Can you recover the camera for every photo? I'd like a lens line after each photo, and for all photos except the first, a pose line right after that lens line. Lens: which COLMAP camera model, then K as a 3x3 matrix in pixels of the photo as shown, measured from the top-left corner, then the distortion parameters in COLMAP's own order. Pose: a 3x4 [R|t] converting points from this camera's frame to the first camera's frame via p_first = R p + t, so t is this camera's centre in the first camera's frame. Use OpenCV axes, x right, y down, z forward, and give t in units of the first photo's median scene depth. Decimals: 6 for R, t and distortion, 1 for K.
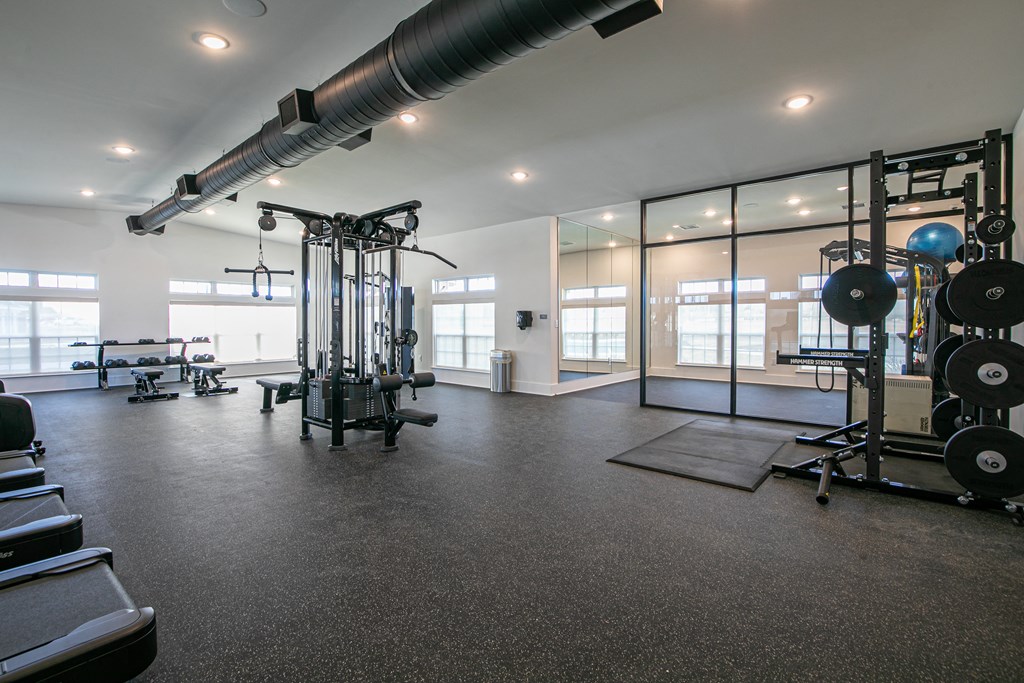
lens RADIAL K [[467.8, 0, 512.0], [0, 467.8, 341.5], [0, 0, 1]] dist [-0.019381, -0.000088]
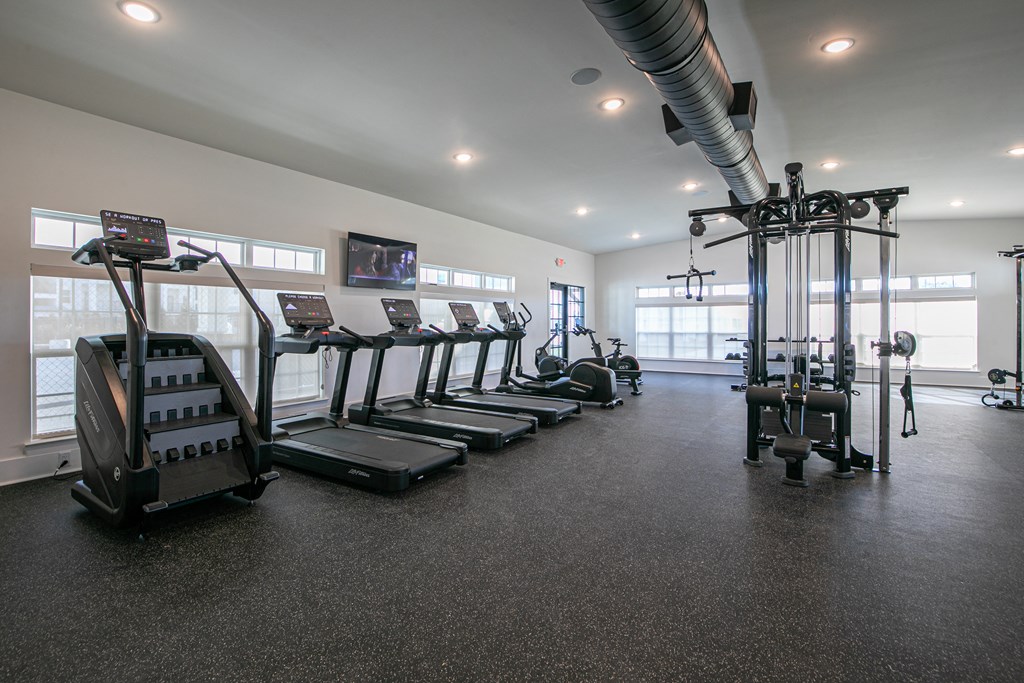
lens RADIAL K [[479.0, 0, 511.3], [0, 479.0, 319.7], [0, 0, 1]] dist [-0.018148, -0.000029]
pose [[0.120402, -0.006867, -0.992701, 0.511097], [-0.037827, 0.999218, -0.011500, -0.017924], [0.992004, 0.038936, 0.120048, 0.456006]]
